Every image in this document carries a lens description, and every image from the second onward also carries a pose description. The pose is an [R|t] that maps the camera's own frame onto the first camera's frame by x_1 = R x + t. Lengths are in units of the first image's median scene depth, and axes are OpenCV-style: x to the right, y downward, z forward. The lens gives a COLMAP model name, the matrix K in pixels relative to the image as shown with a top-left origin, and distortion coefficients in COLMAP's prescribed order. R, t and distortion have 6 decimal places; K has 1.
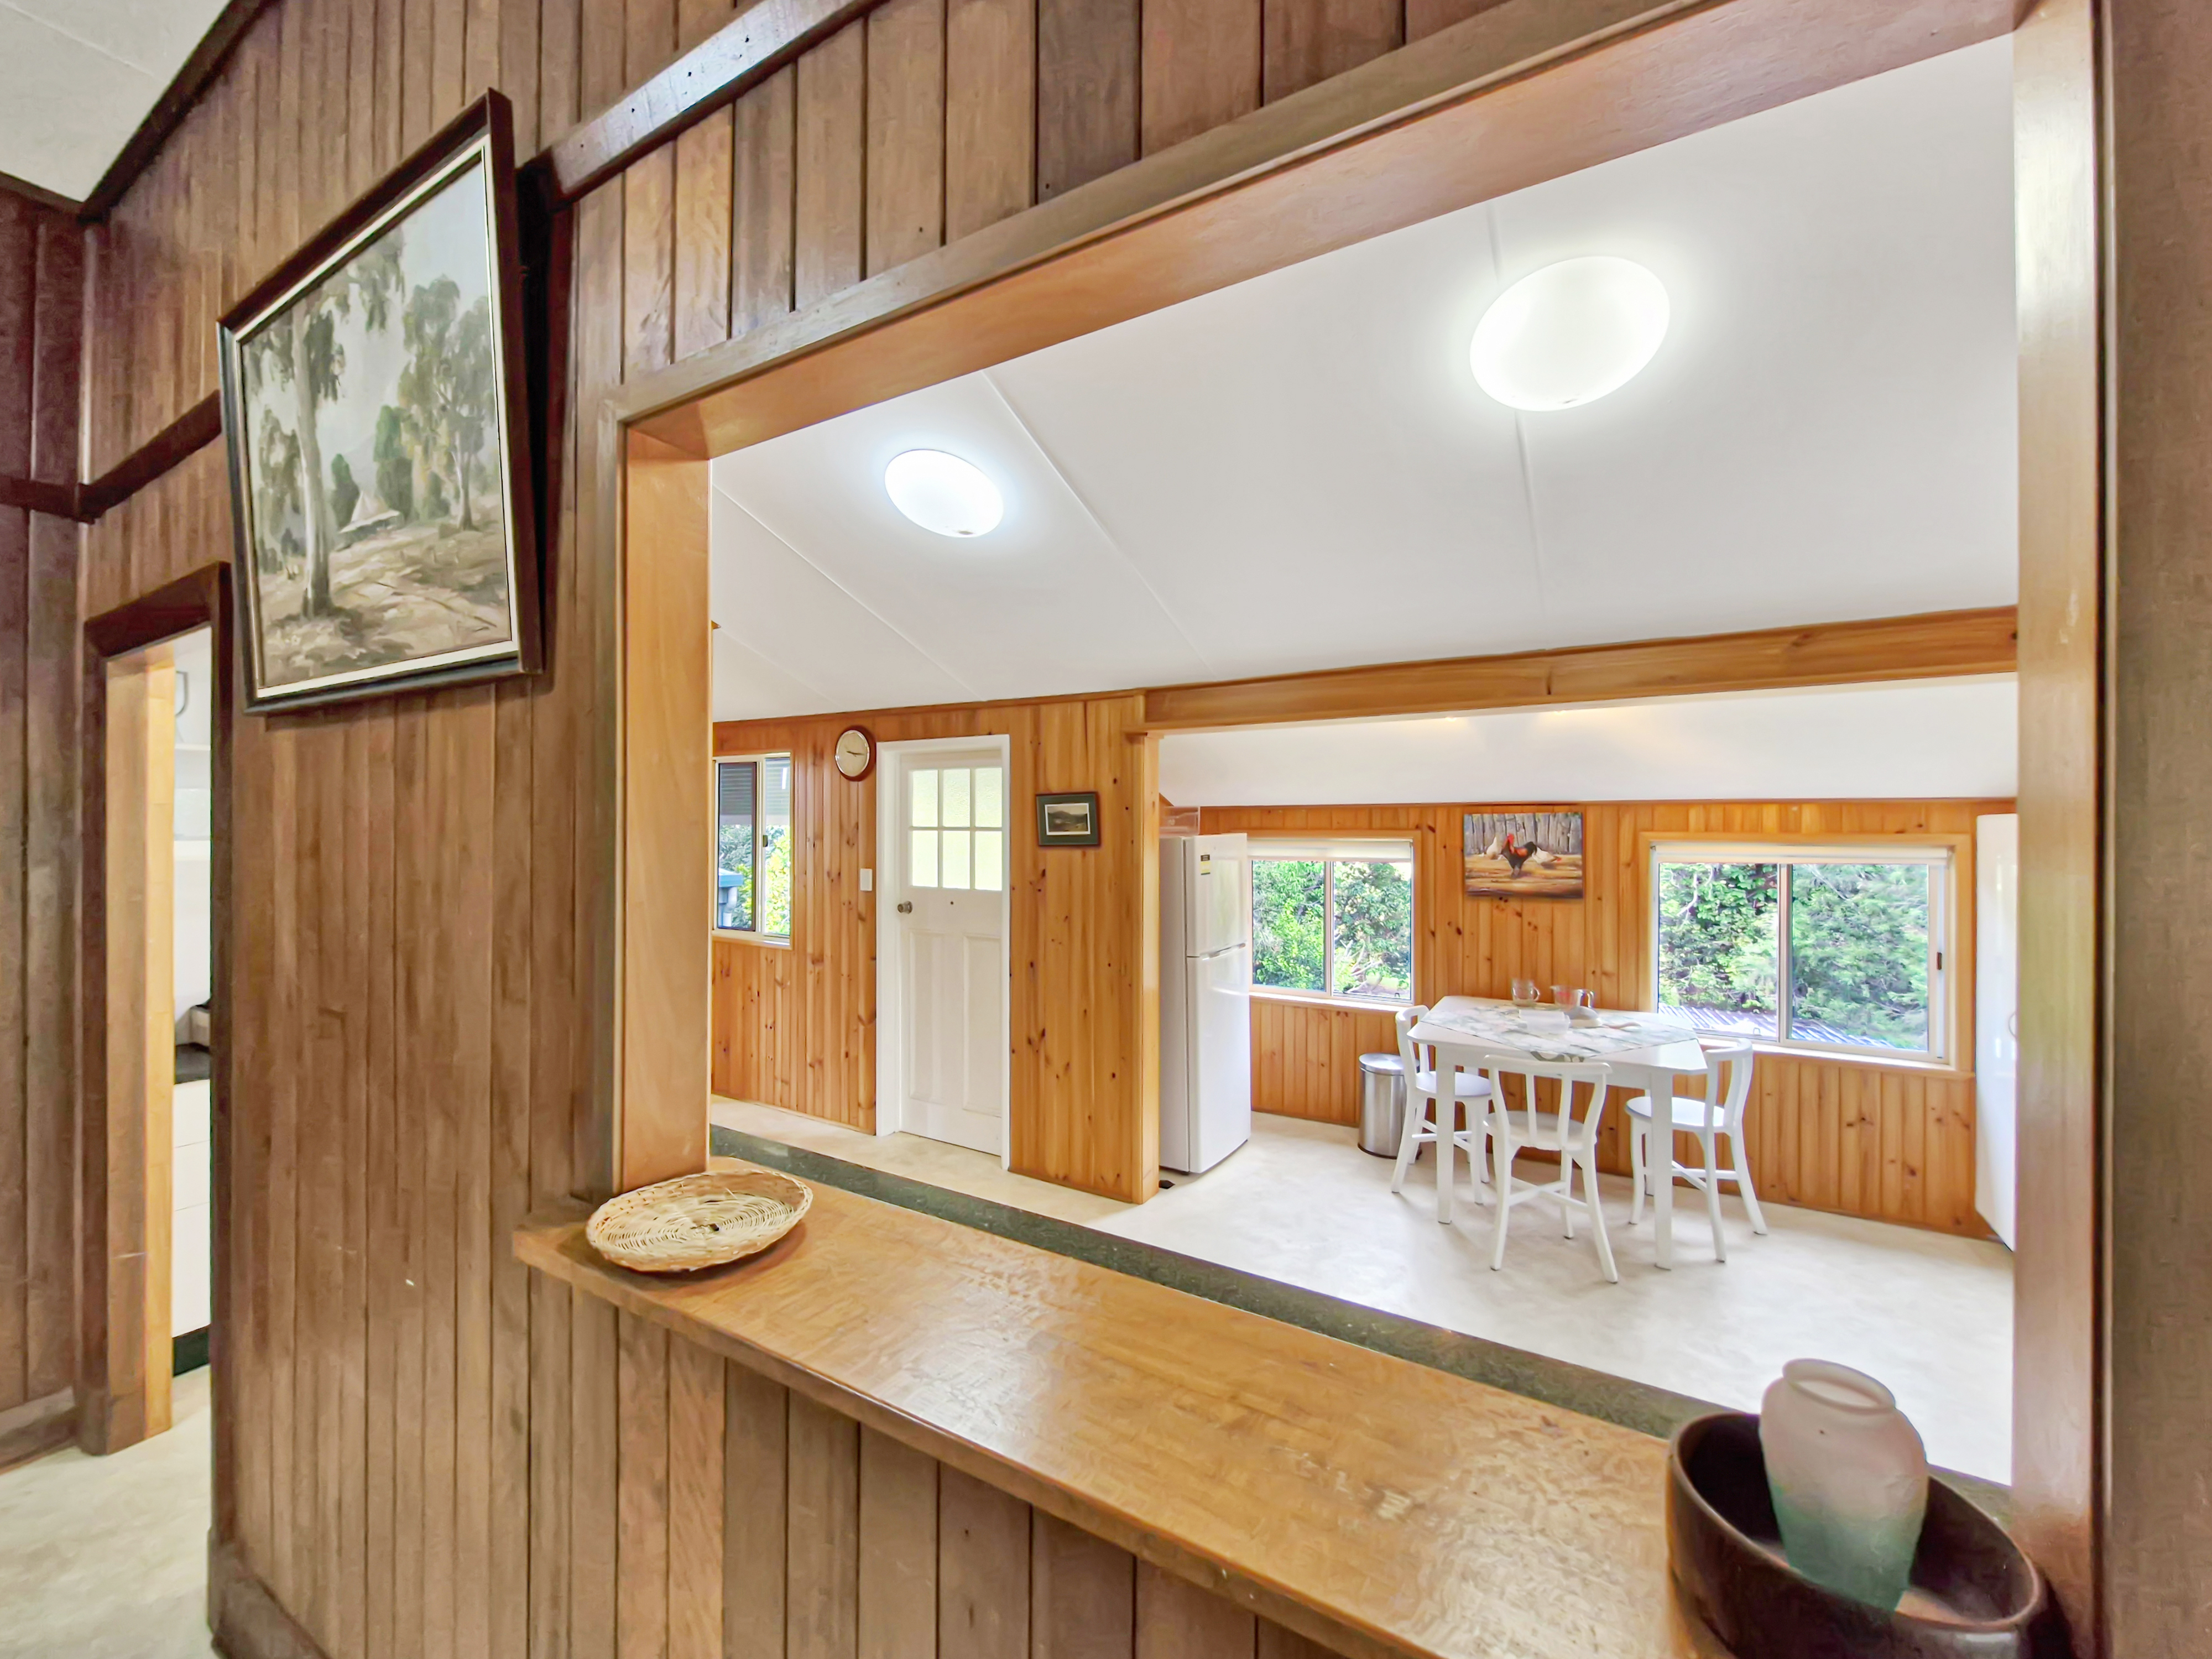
lens RADIAL K [[901.6, 0, 1067.8], [0, 901.6, 807.5], [0, 0, 1]] dist [0.007444, -0.000697]
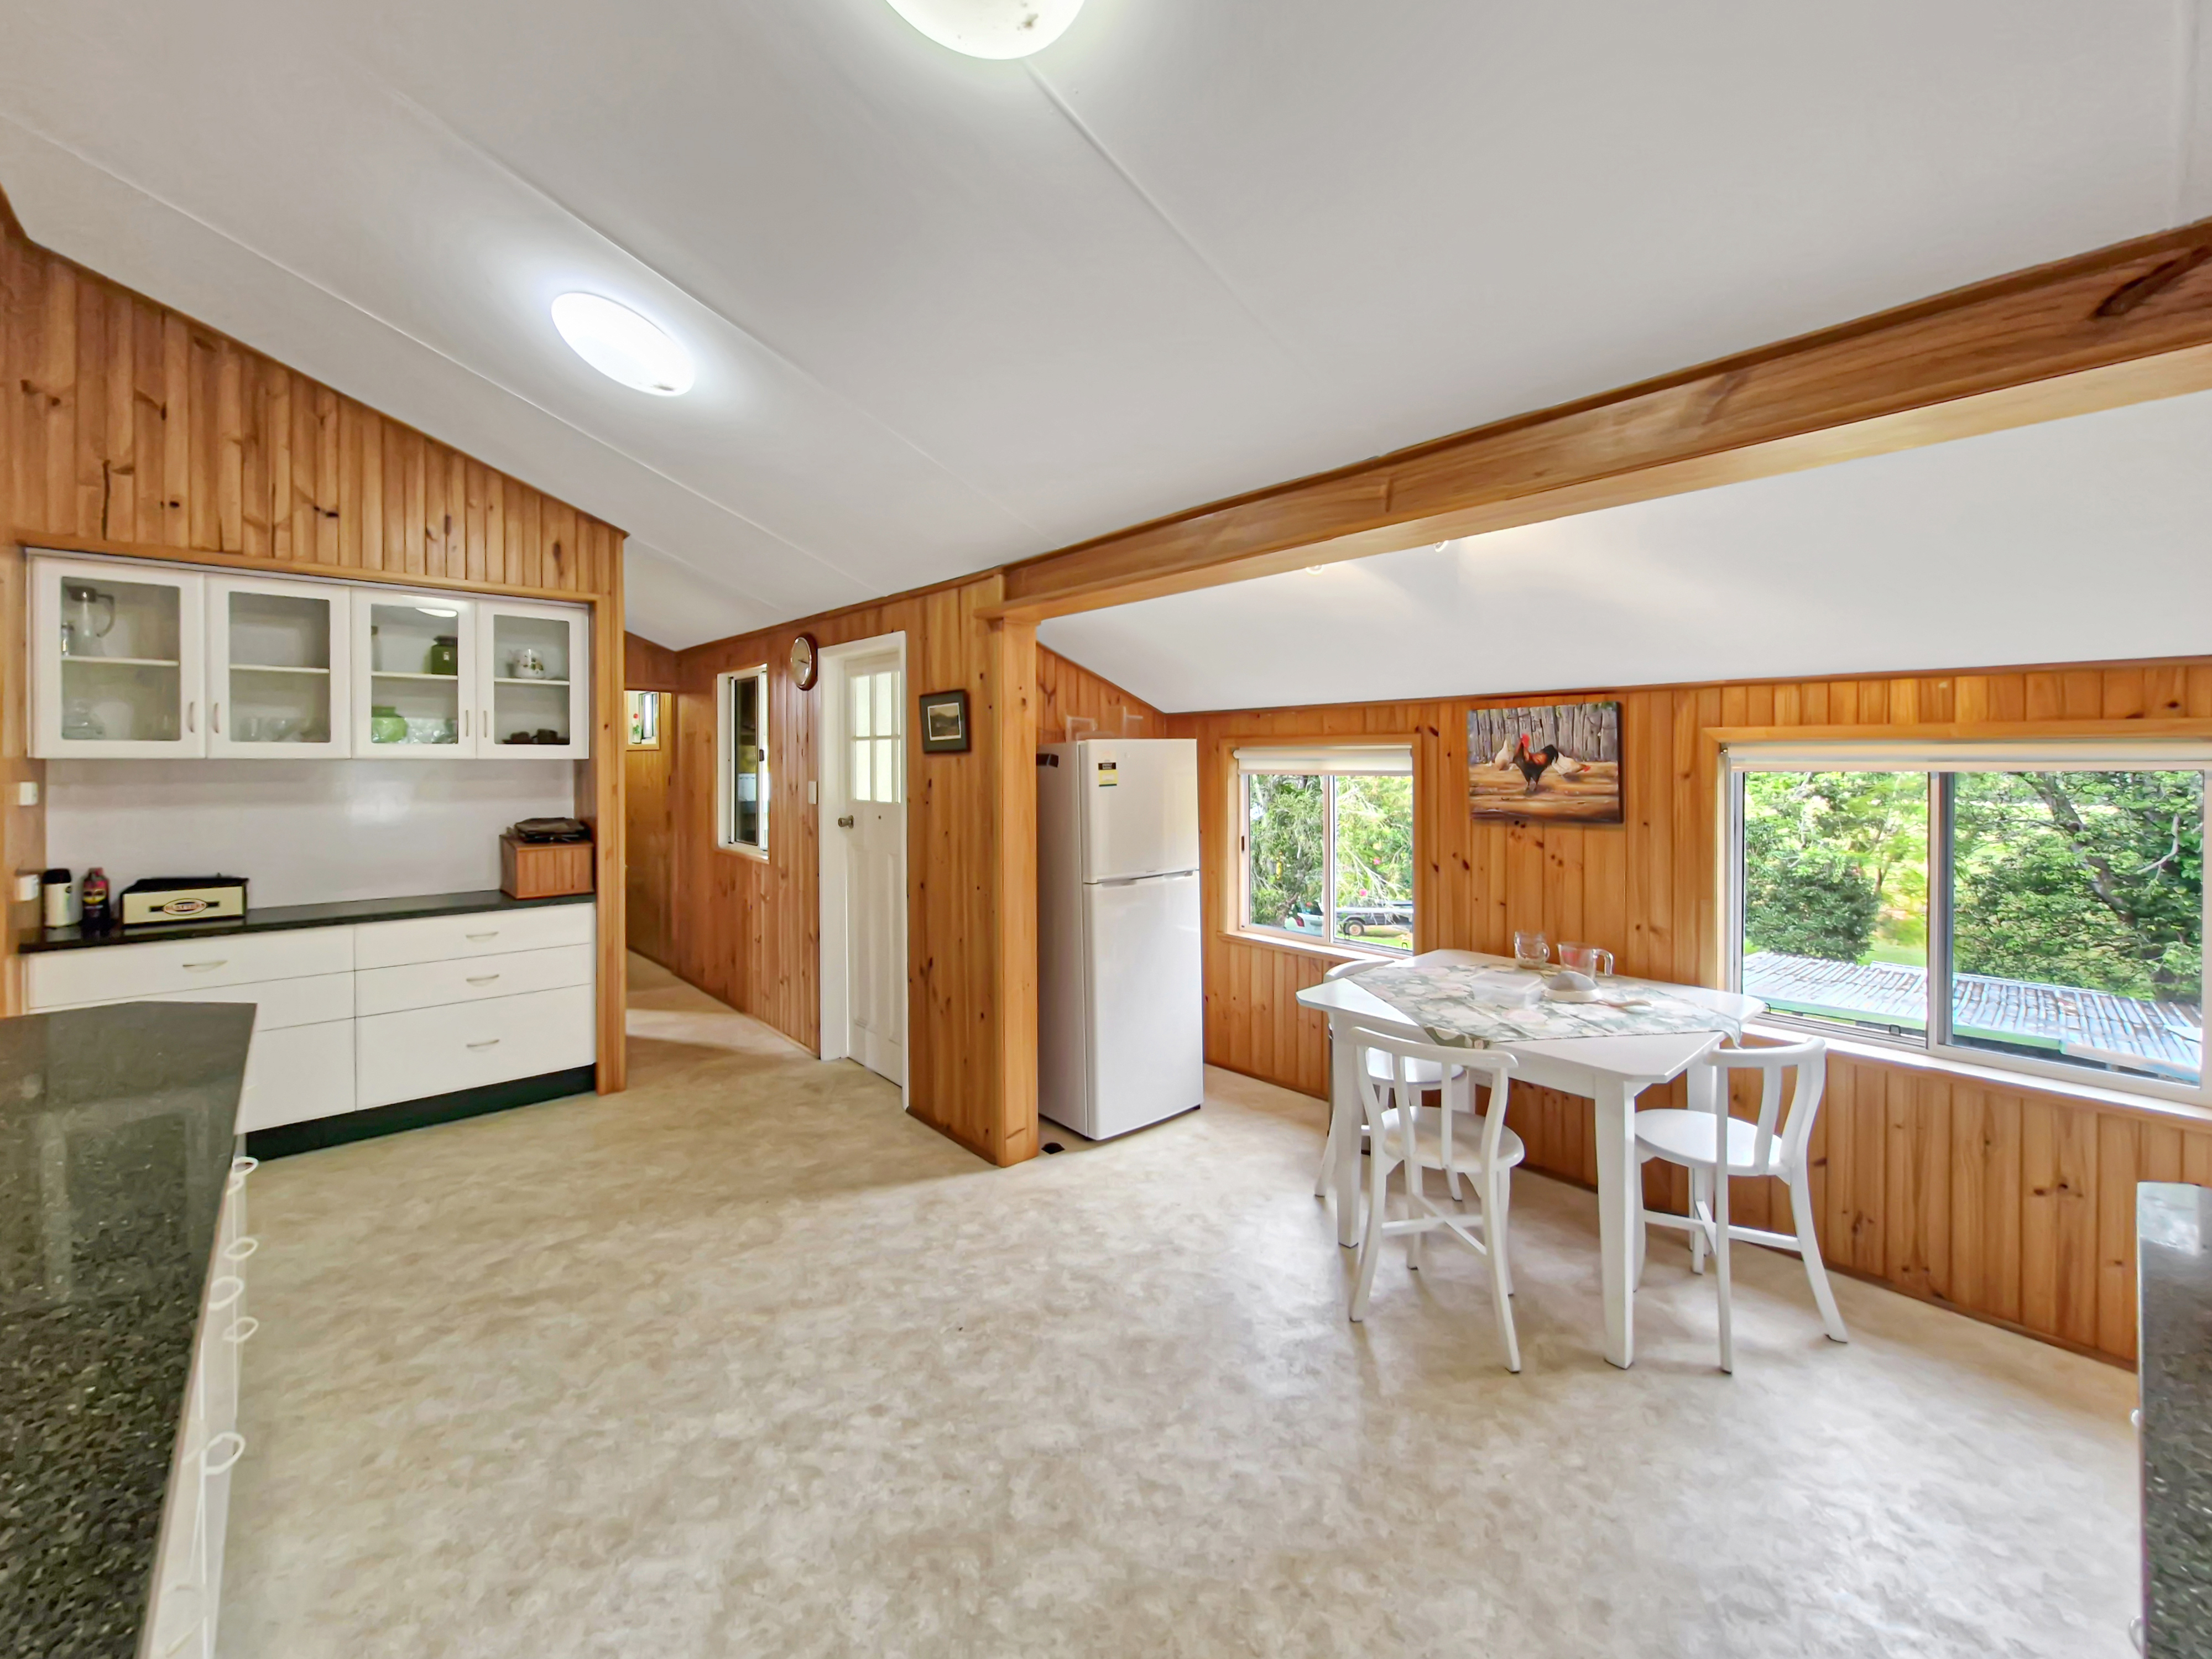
lens RADIAL K [[901.6, 0, 1105.2], [0, 901.6, 753.7], [0, 0, 1]] dist [0.007444, -0.000697]
pose [[0.953403, -0.005754, -0.301645, 0.397819], [0.009181, 0.999908, 0.009946, 0.035183], [0.301560, -0.012252, 0.953368, 0.197717]]
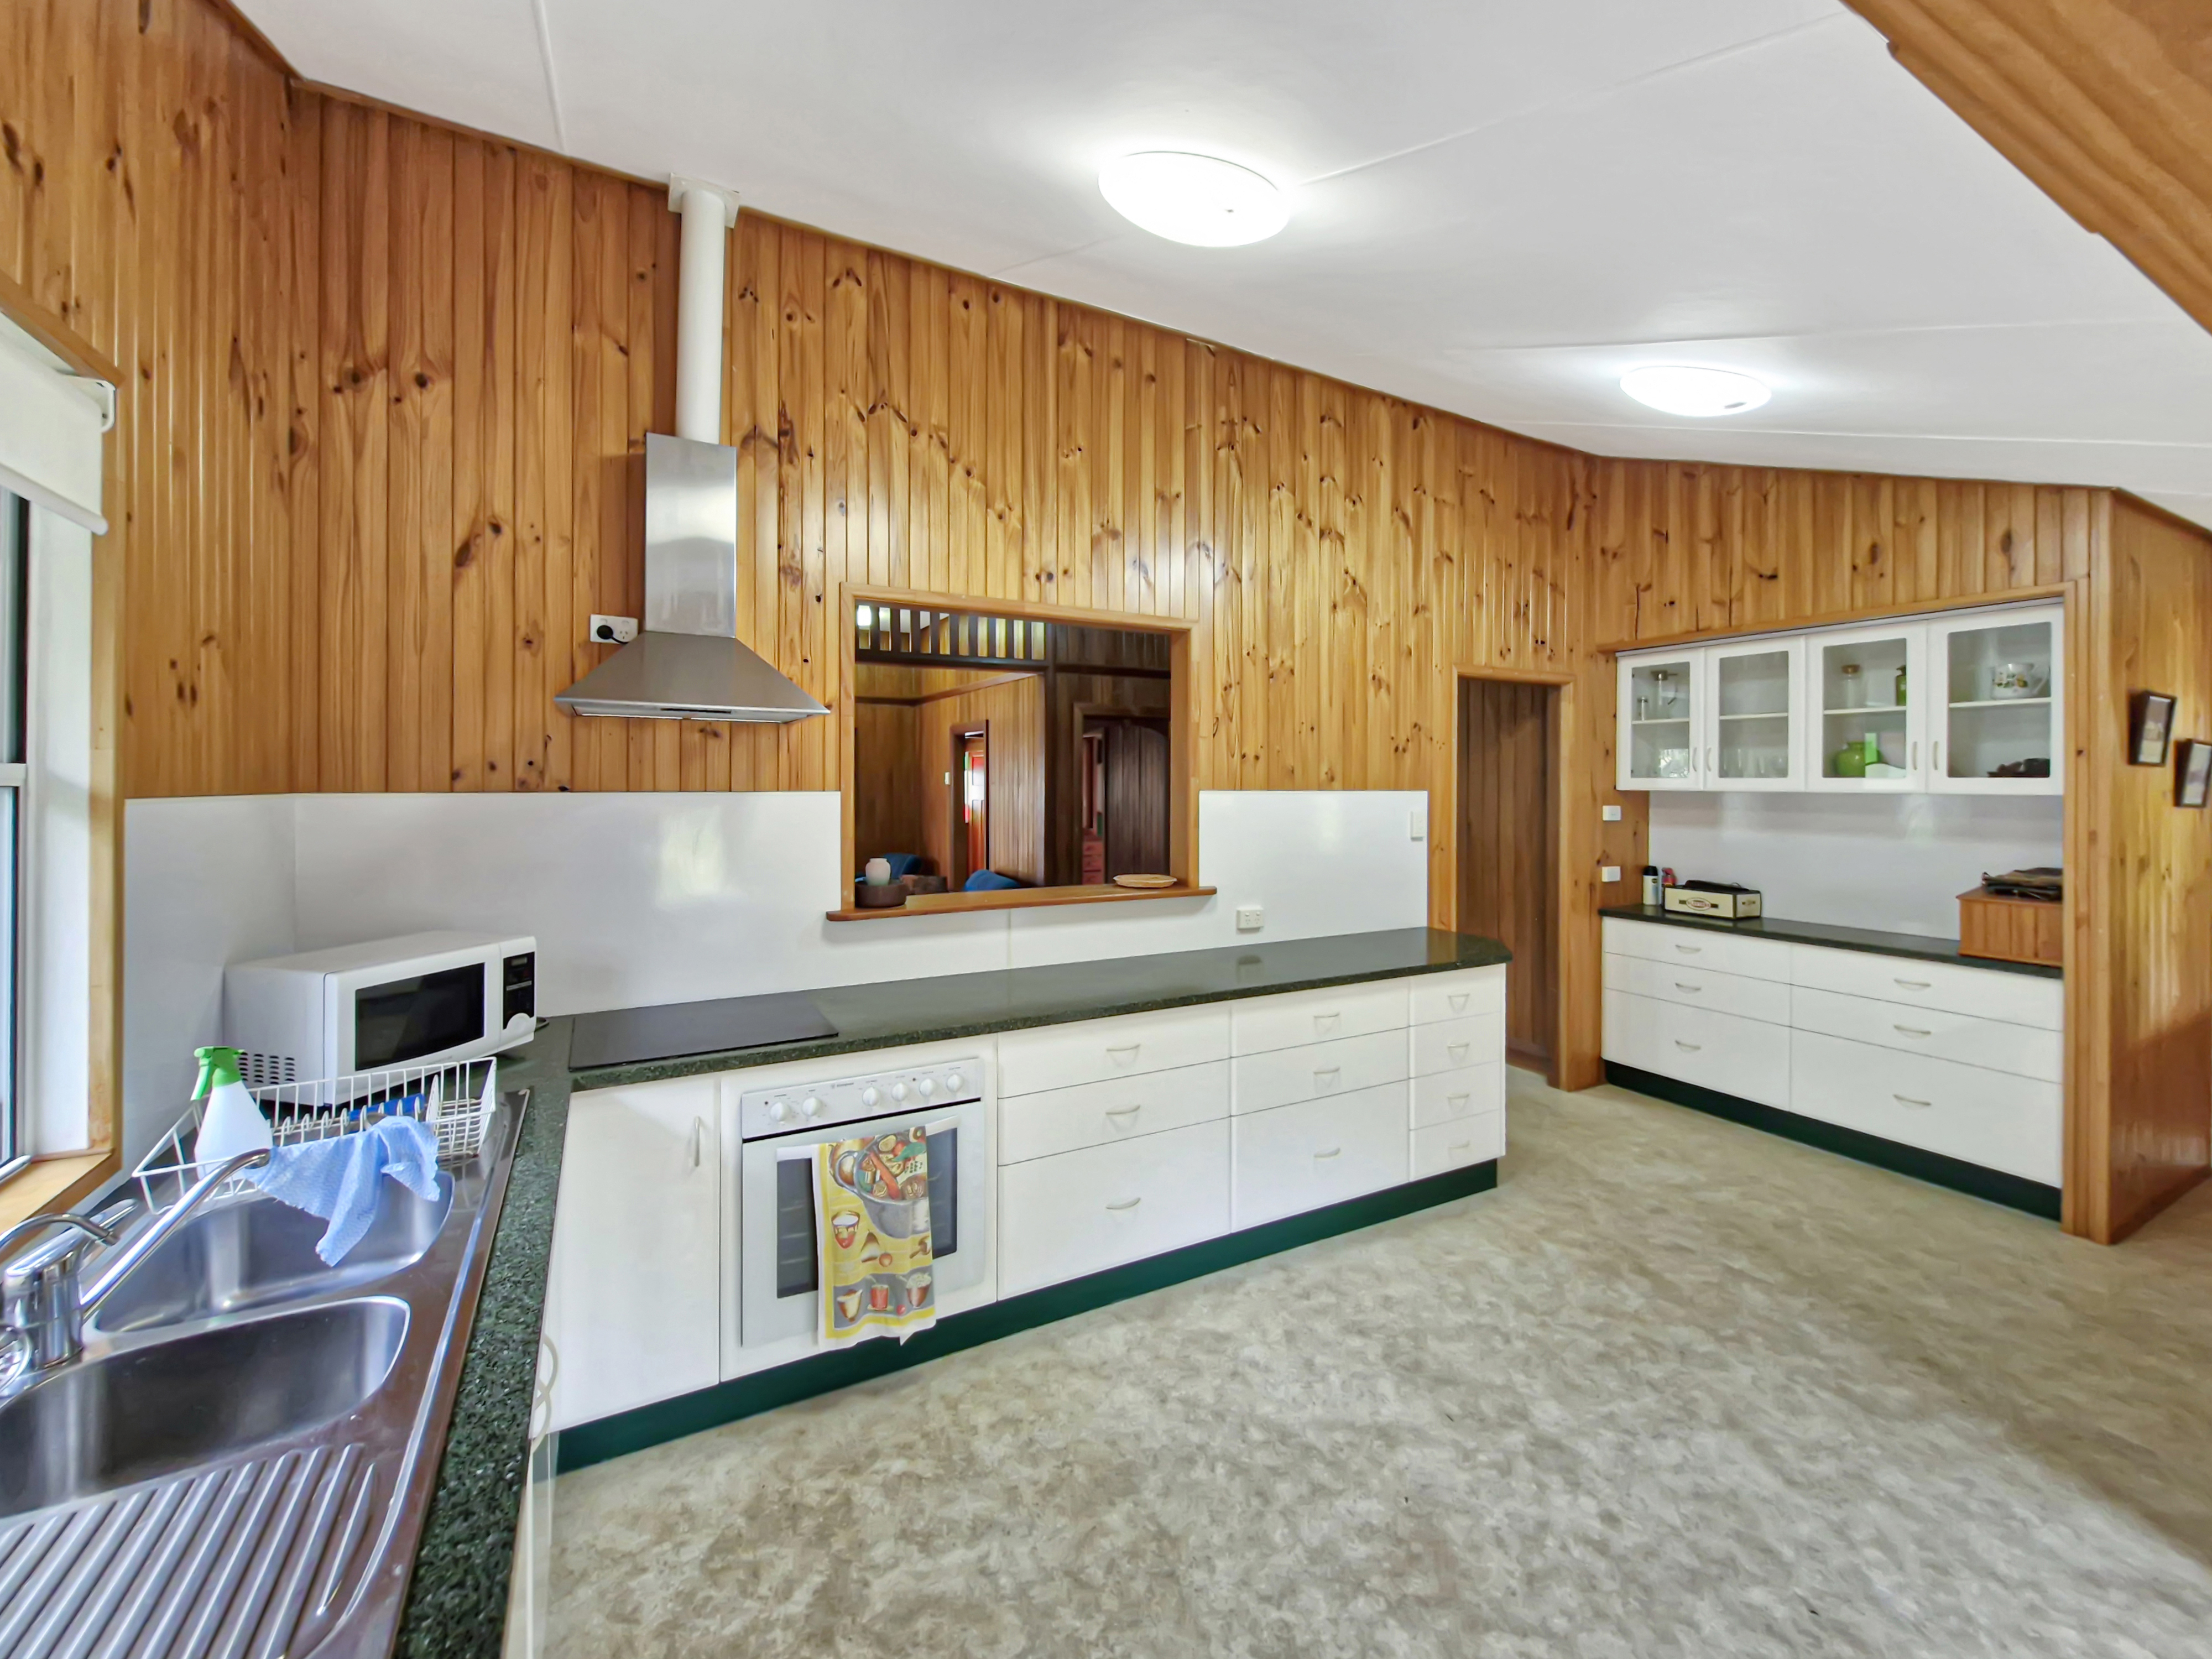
lens RADIAL K [[901.6, 0, 1083.0], [0, 901.6, 788.6], [0, 0, 1]] dist [0.007444, -0.000697]
pose [[-0.508769, 0.000136, -0.860903, 0.650190], [0.009439, 0.999941, -0.005420, 0.035897], [0.860851, -0.010883, -0.508740, 0.639729]]
